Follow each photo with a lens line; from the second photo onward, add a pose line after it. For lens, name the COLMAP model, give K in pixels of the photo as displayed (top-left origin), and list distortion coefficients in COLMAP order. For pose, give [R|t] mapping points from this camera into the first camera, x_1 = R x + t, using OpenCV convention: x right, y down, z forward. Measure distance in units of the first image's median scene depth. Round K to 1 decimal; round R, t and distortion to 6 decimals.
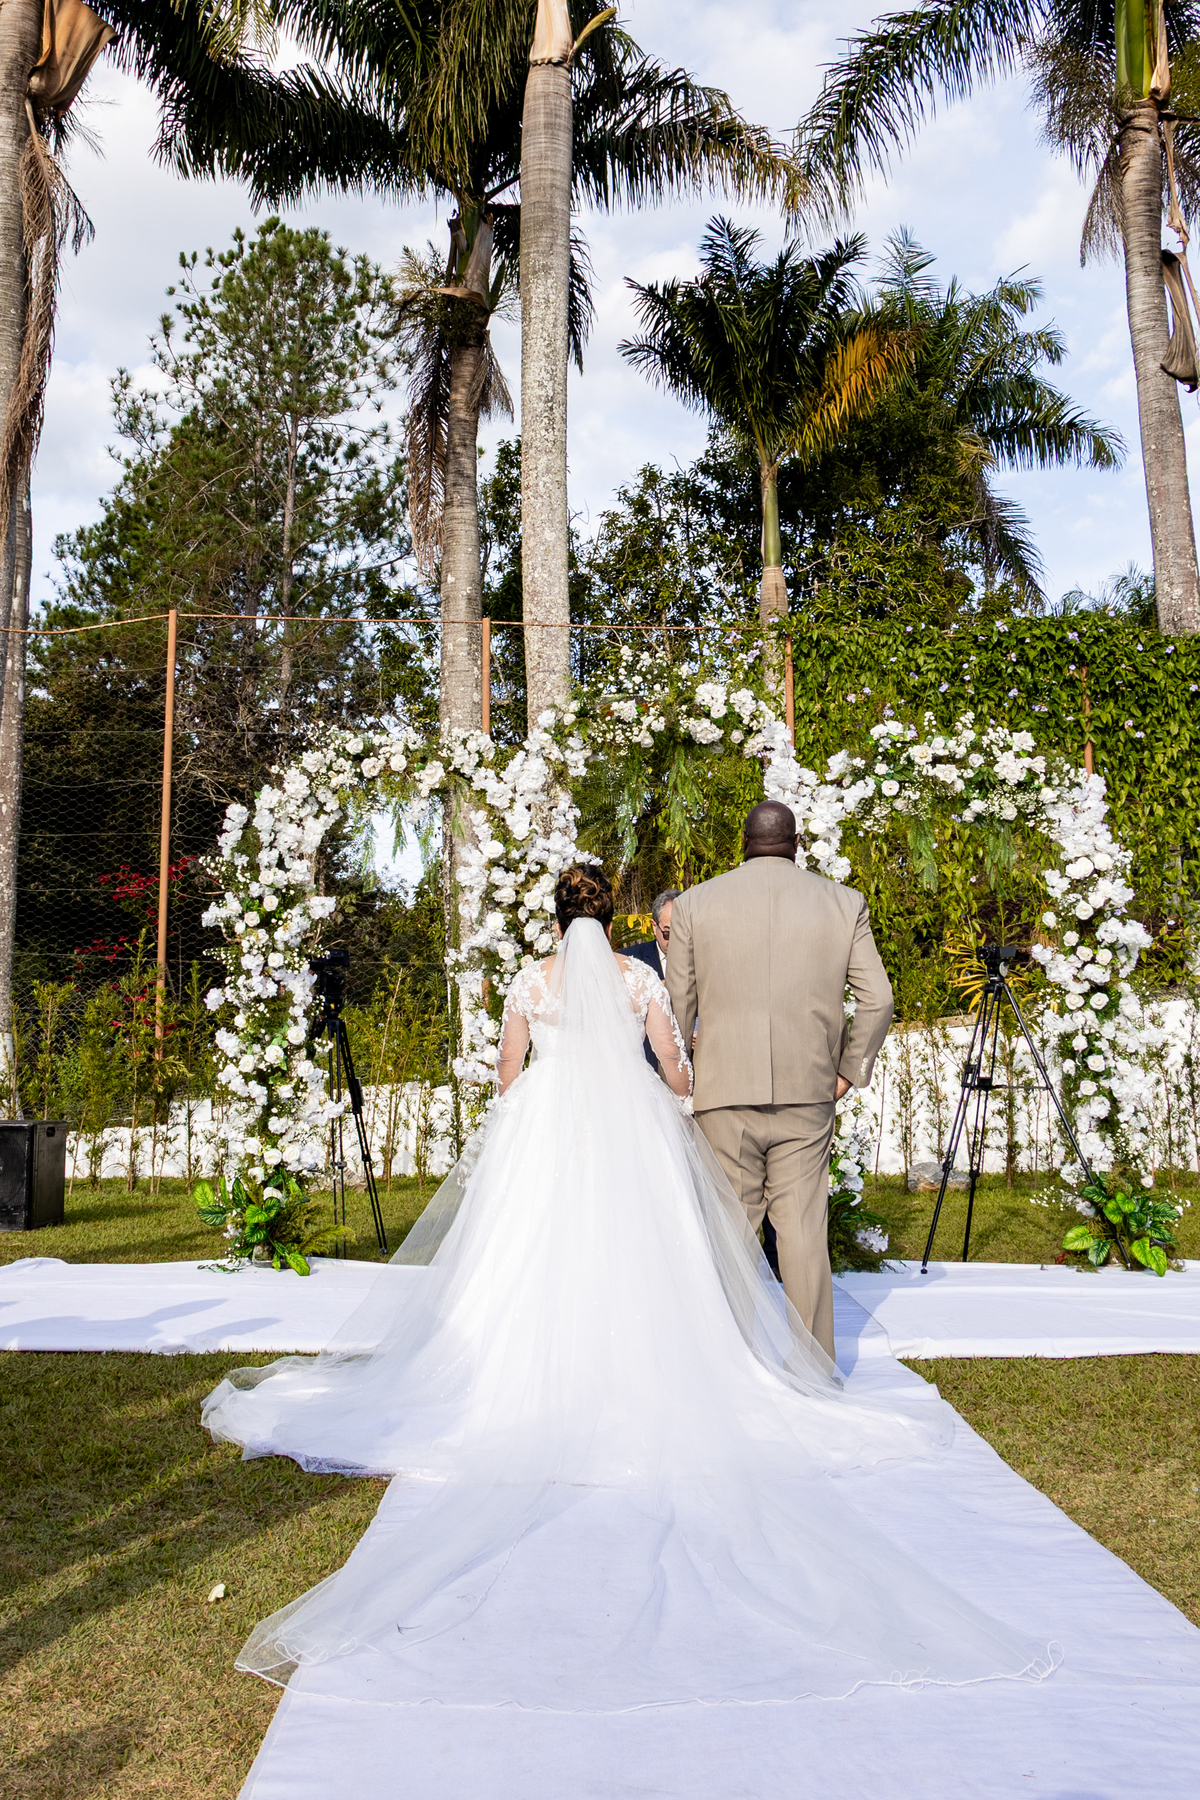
lens RADIAL K [[1768.8, 0, 526.8], [0, 1768.8, 746.5], [0, 0, 1]] dist [-0.037553, 0.010156]
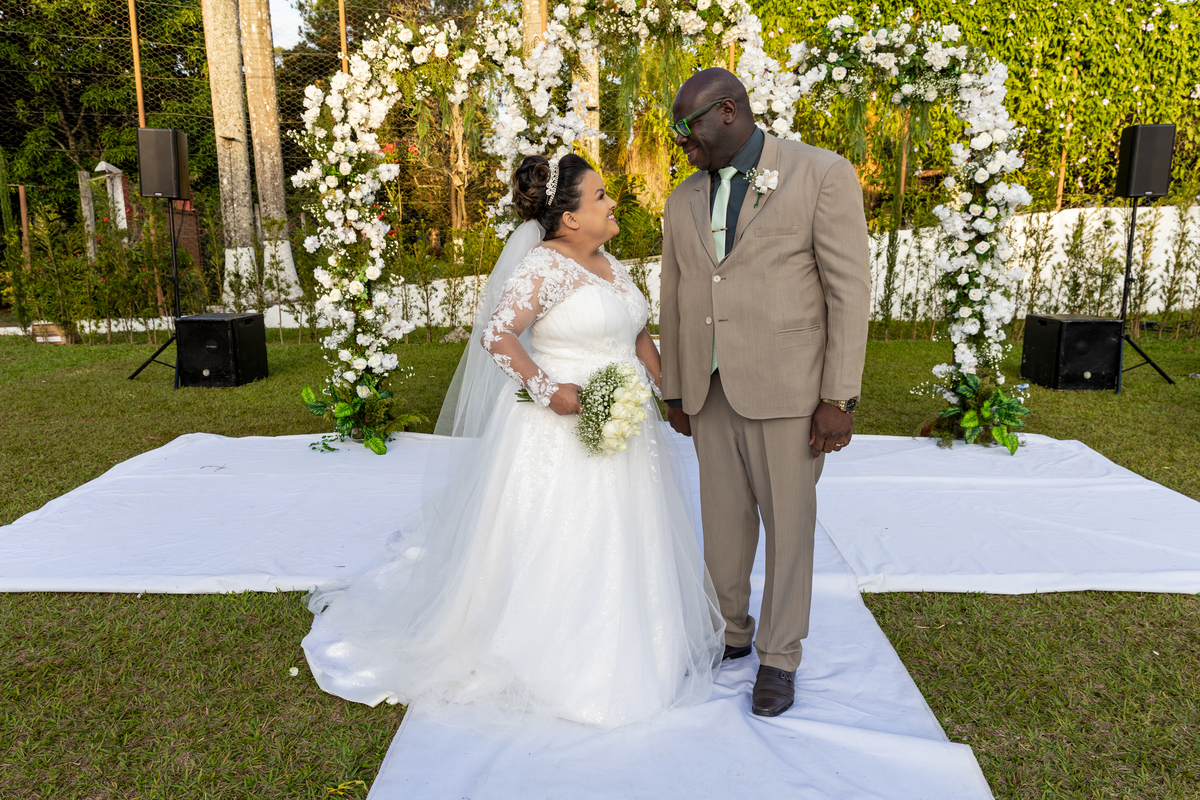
lens RADIAL K [[810.7, 0, 601.7], [0, 810.7, 397.6], [0, 0, 1]] dist [0.021372, -0.006097]
pose [[0.999797, -0.003491, 0.019828, 0.026769], [-0.003854, 0.933442, 0.358706, 0.031143], [-0.019760, -0.358710, 0.933240, 0.384468]]
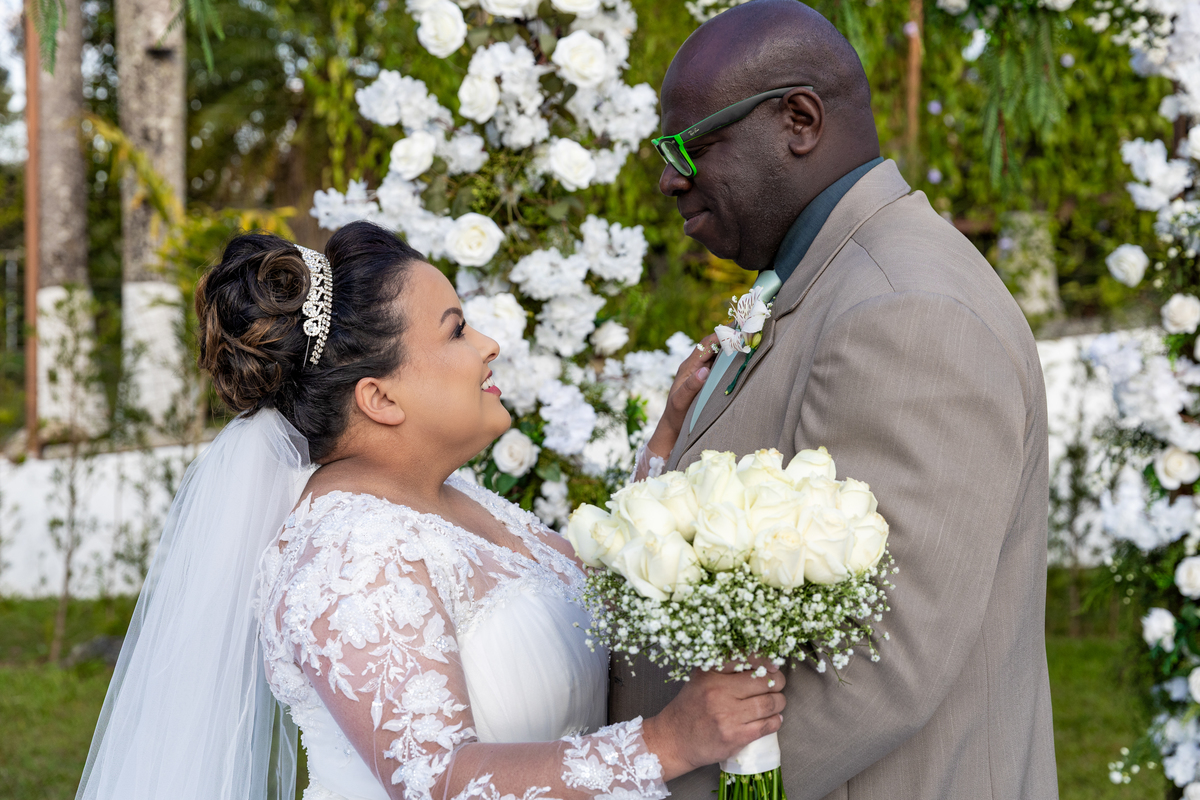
lens RADIAL K [[1758.5, 0, 598.2], [0, 1758.5, 399.2], [0, 0, 1]] dist [0.011752, 0.007542]
pose [[0.978962, 0.005301, 0.203975, 0.094885], [-0.046099, 0.979561, 0.195793, 0.054646], [-0.198768, -0.201076, 0.959197, 0.627587]]
